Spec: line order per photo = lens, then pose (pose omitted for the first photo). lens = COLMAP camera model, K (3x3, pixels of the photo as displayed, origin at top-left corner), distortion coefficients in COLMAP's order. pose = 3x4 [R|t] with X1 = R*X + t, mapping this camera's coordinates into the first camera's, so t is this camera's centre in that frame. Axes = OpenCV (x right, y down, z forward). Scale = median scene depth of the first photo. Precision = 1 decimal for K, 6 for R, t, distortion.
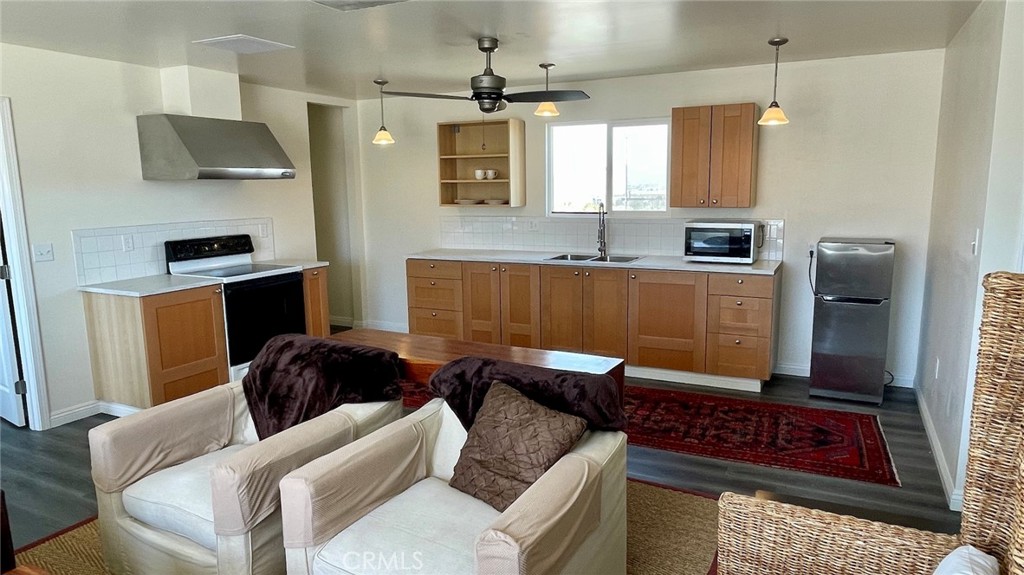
lens RADIAL K [[639.5, 0, 512.0], [0, 639.5, 287.5], [0, 0, 1]] dist [-0.003588, -0.000354]
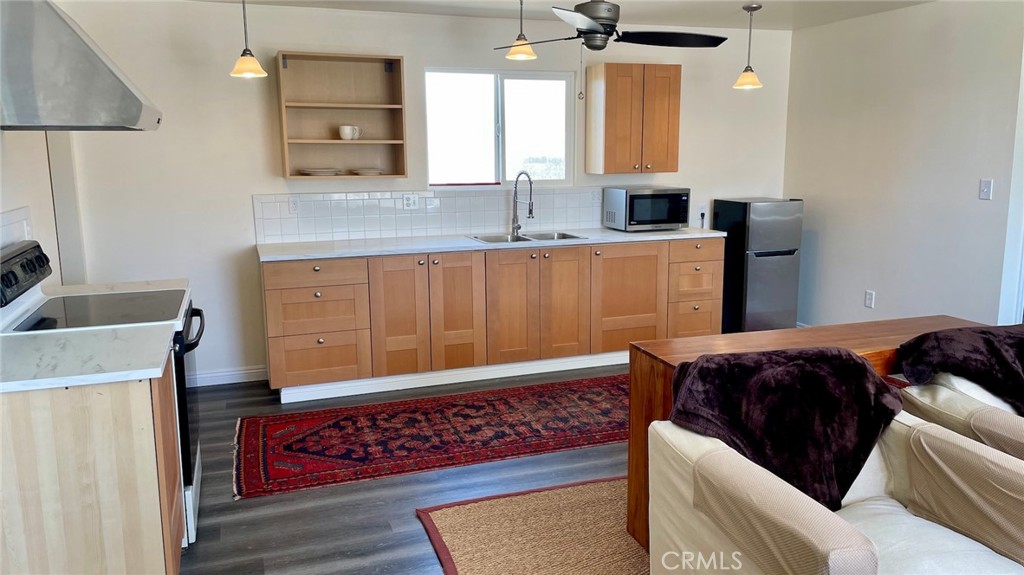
lens RADIAL K [[790.7, 0, 512.0], [0, 790.7, 287.5], [0, 0, 1]] dist [0.090037, -0.000783]
pose [[0.682766, -0.119919, 0.720729, -0.632002], [0.115485, 0.991751, 0.055611, -0.040740], [-0.721452, 0.045264, 0.690983, 0.305205]]
